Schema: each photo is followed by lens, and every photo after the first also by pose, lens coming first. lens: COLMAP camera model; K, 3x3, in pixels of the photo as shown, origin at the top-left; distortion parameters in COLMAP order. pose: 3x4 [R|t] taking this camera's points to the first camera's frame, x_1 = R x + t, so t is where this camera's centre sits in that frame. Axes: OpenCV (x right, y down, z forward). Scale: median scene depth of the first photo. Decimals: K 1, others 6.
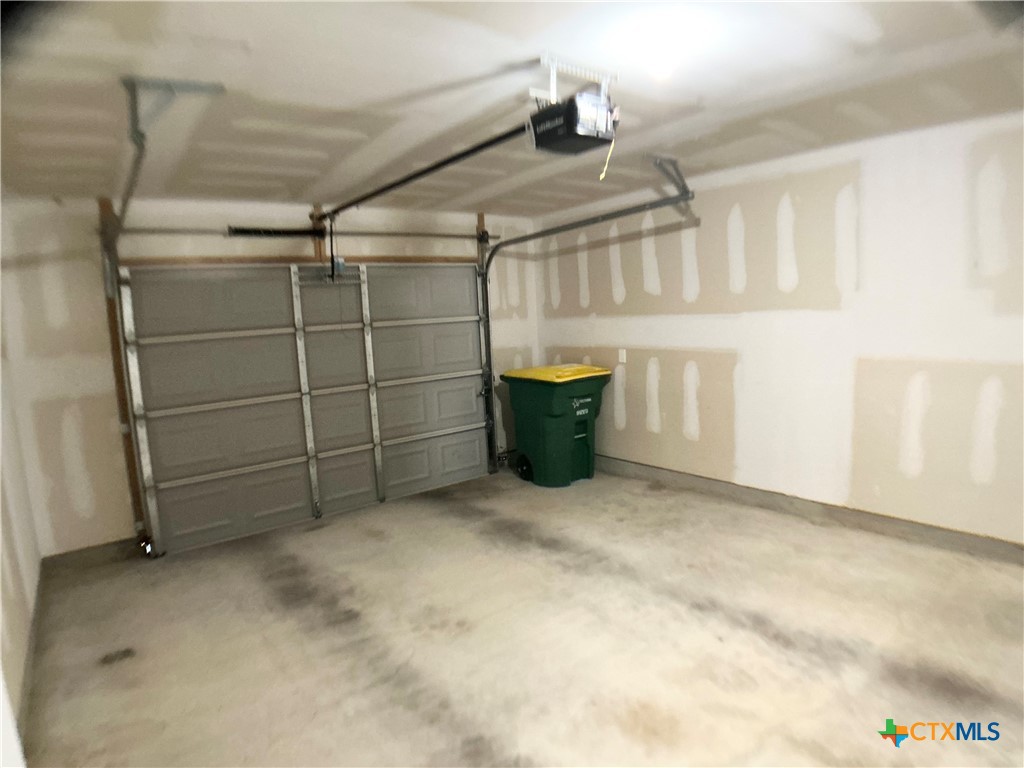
lens RADIAL K [[590.7, 0, 505.1], [0, 590.7, 382.2], [0, 0, 1]] dist [-0.054479, -0.030332]
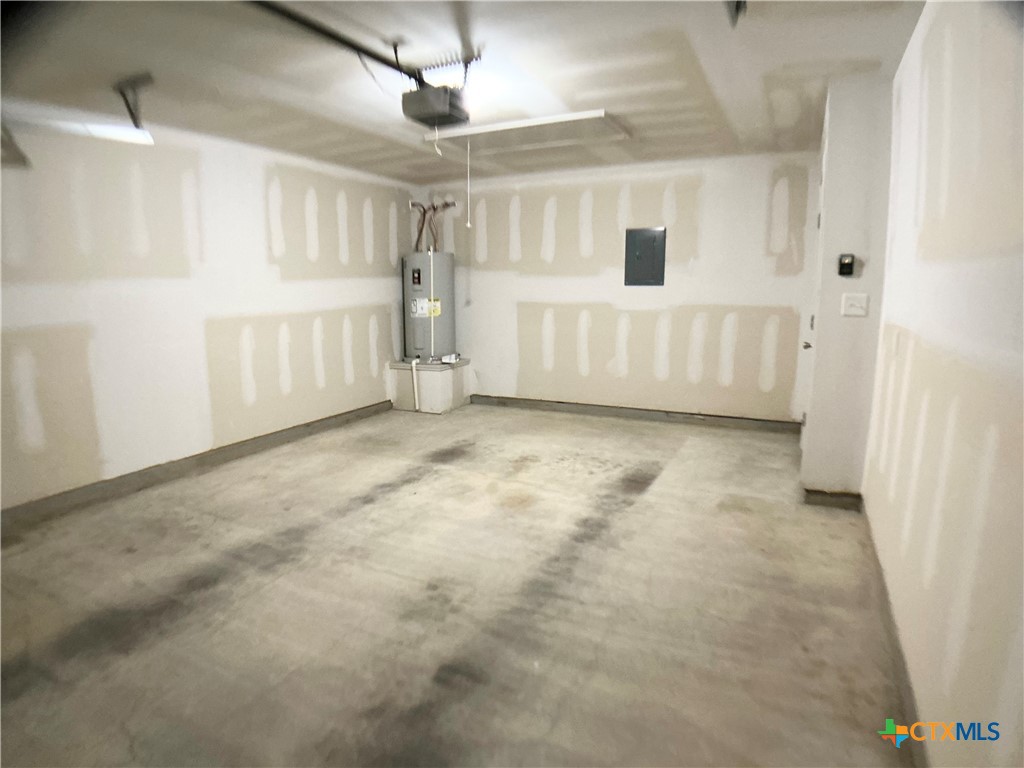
lens RADIAL K [[590.7, 0, 505.1], [0, 590.7, 382.2], [0, 0, 1]] dist [-0.054479, -0.030332]
pose [[-0.431357, -0.092473, 0.897429, -0.862403], [0.139579, 0.975916, 0.167650, -0.035635], [-0.891318, 0.197579, -0.408061, 1.136911]]
